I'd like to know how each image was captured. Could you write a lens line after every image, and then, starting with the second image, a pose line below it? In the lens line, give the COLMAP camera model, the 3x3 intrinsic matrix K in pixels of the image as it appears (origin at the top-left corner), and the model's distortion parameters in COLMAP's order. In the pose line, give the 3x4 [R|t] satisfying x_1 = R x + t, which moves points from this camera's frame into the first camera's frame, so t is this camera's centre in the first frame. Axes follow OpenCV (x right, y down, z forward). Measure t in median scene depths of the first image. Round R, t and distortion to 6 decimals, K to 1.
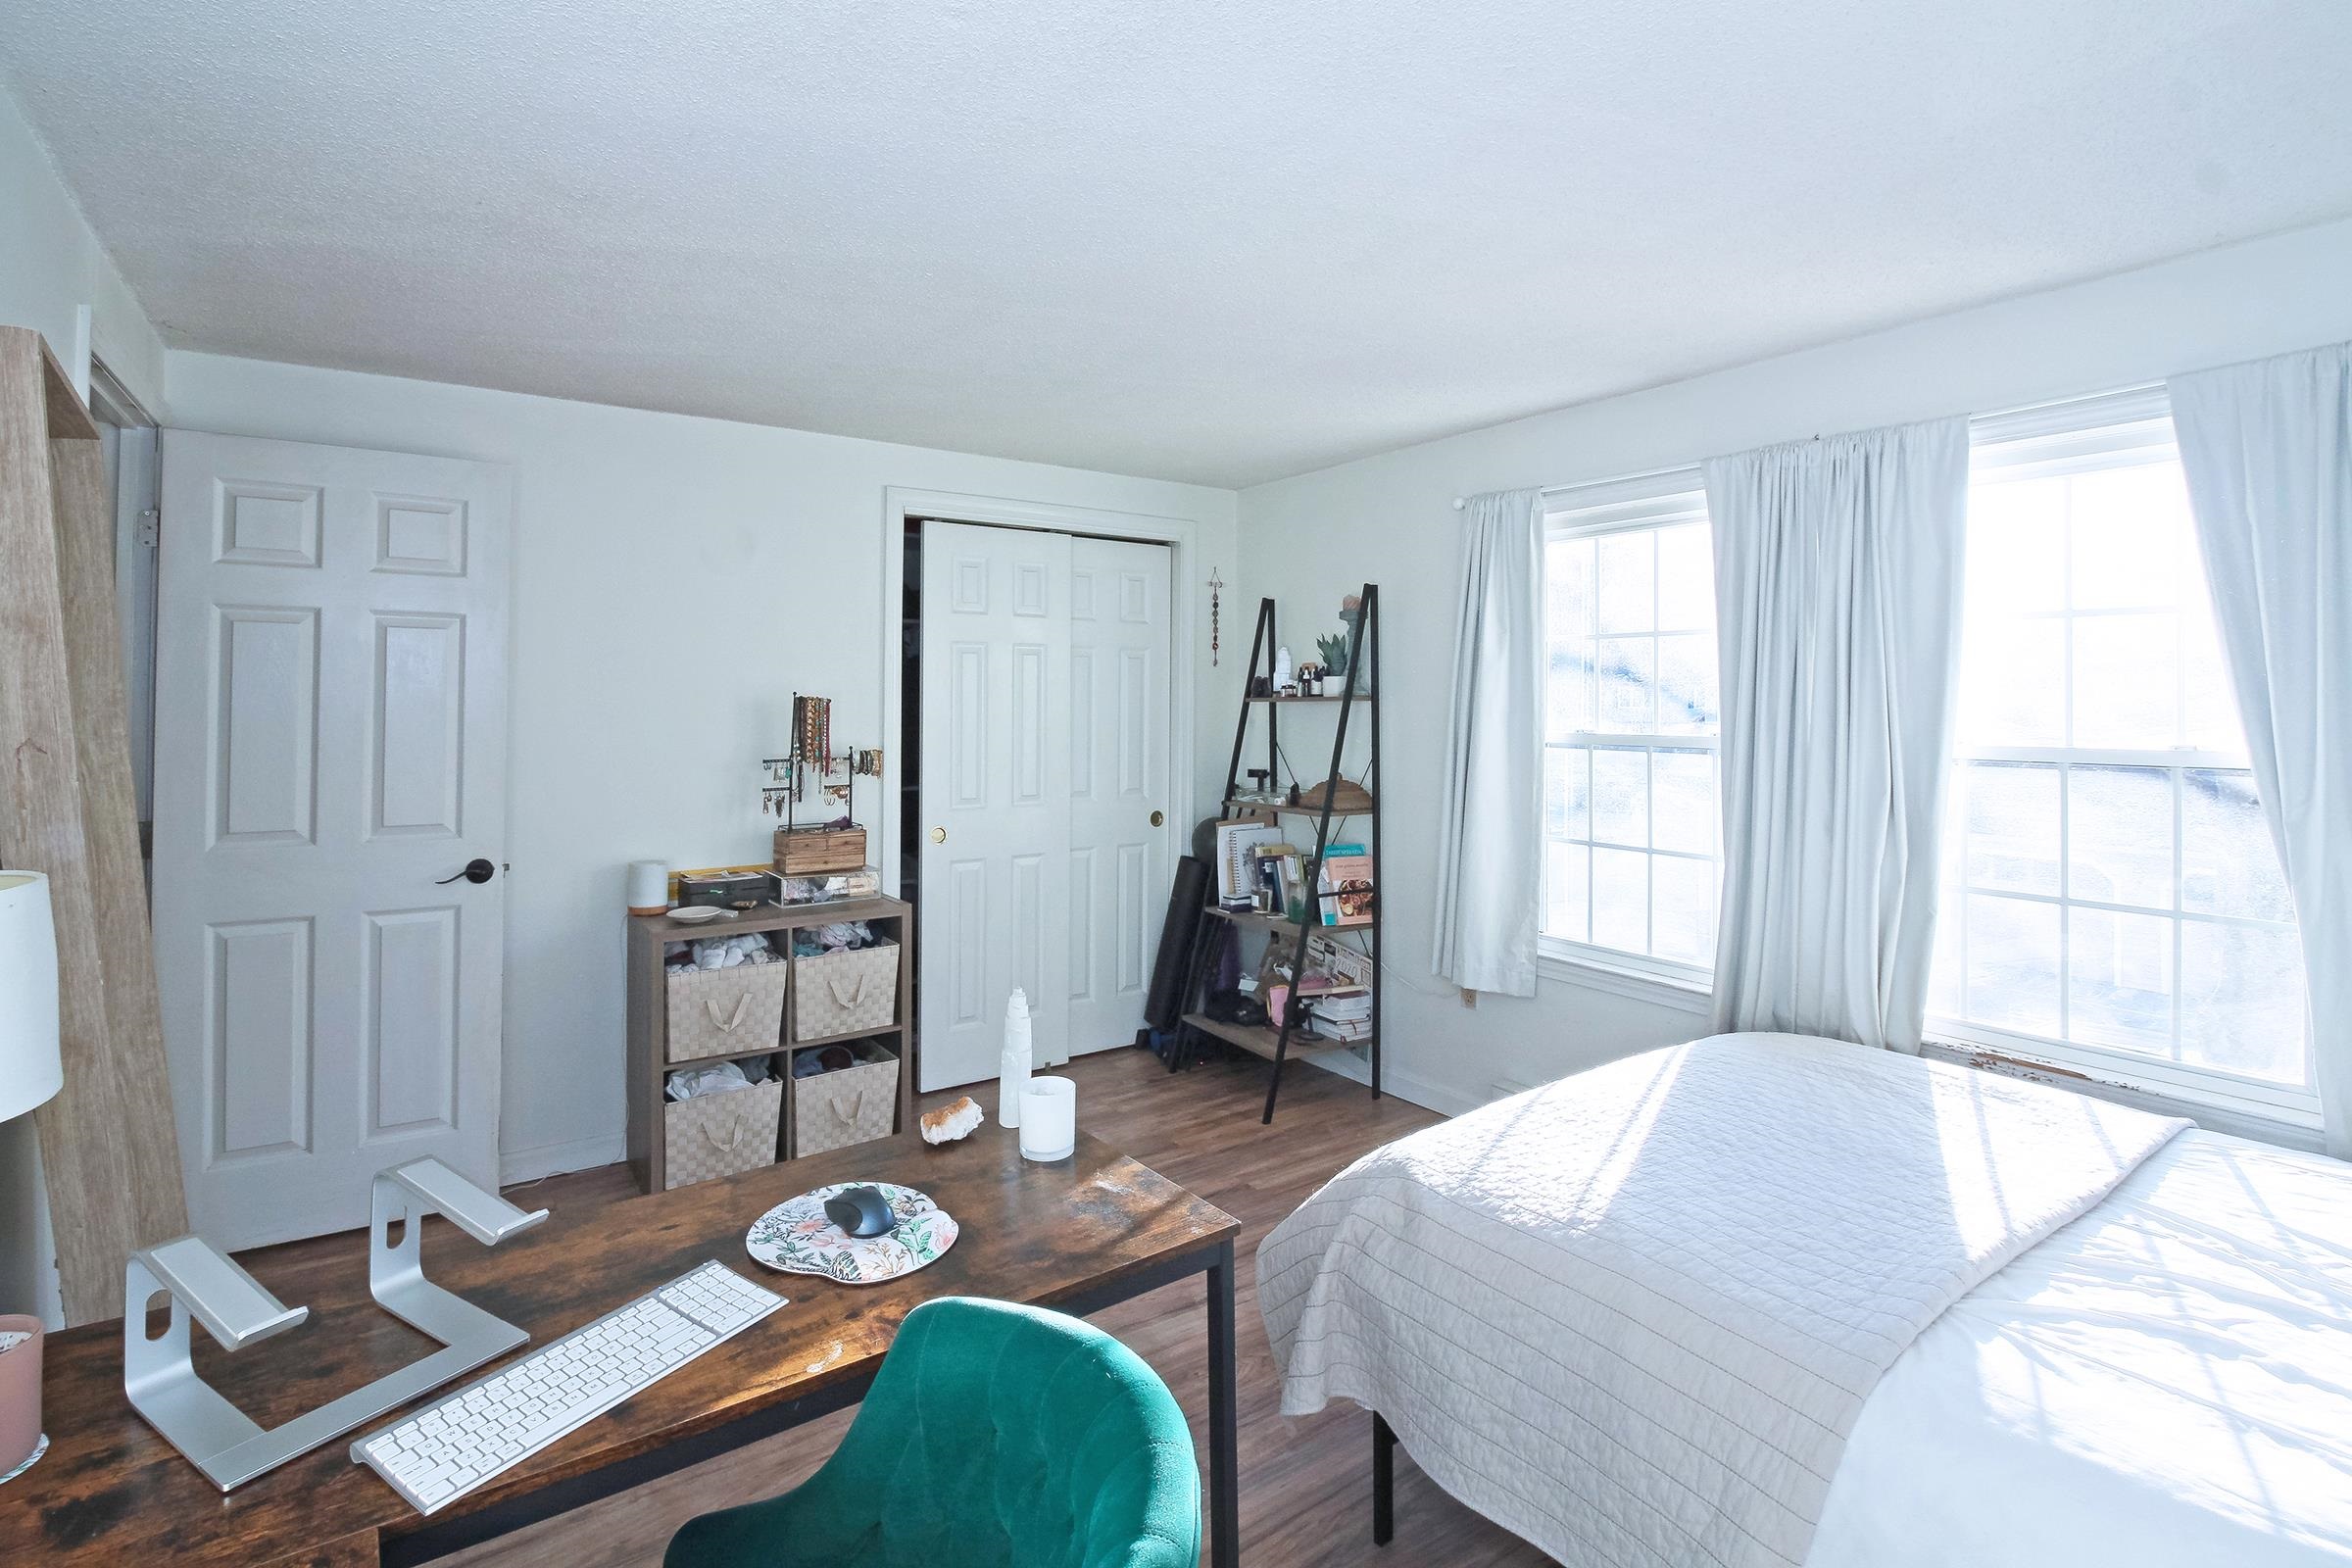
lens RADIAL K [[1130.0, 0, 1175.3], [0, 1130.0, 695.5], [0, 0, 1]] dist [-0.000189, -0.000034]
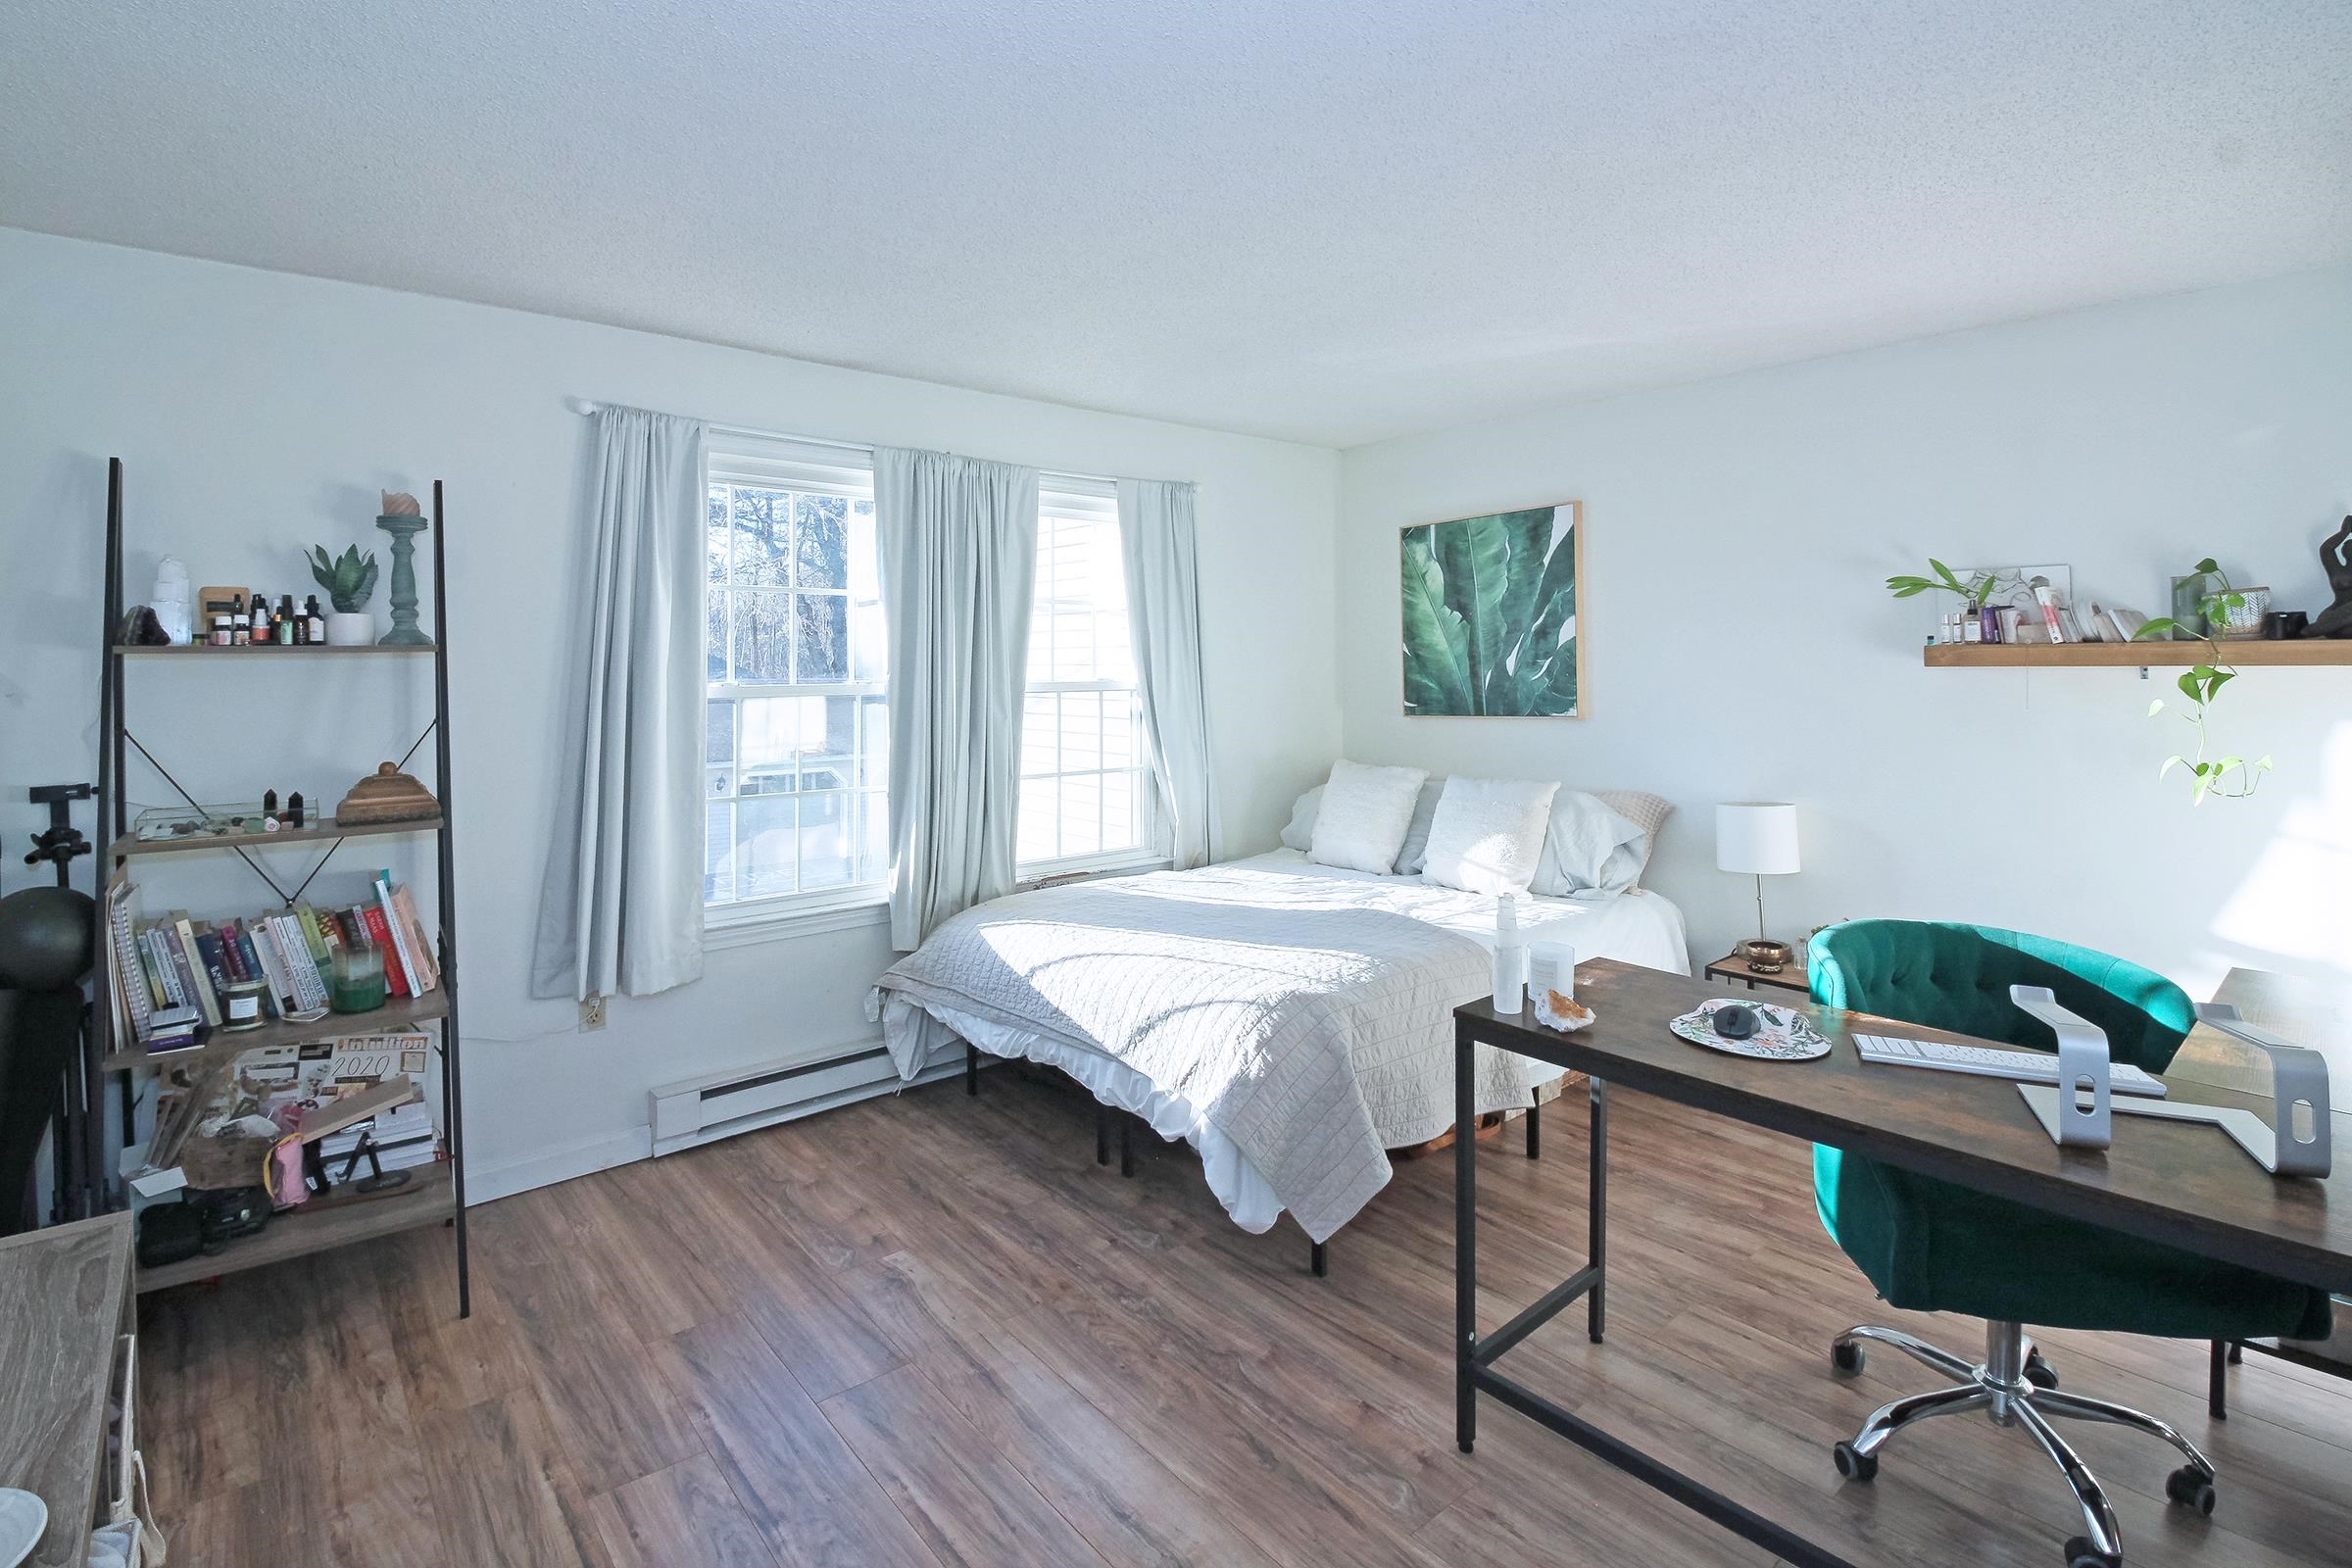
lens RADIAL K [[1090.2, 0, 1177.1], [0, 1090.2, 658.7], [0, 0, 1]] dist [-0.000537, -0.000203]
pose [[-0.072955, -0.002008, 0.997333, -0.588107], [-0.004673, 0.999988, 0.001672, 0.005710], [-0.997324, -0.004539, -0.072963, 0.677863]]
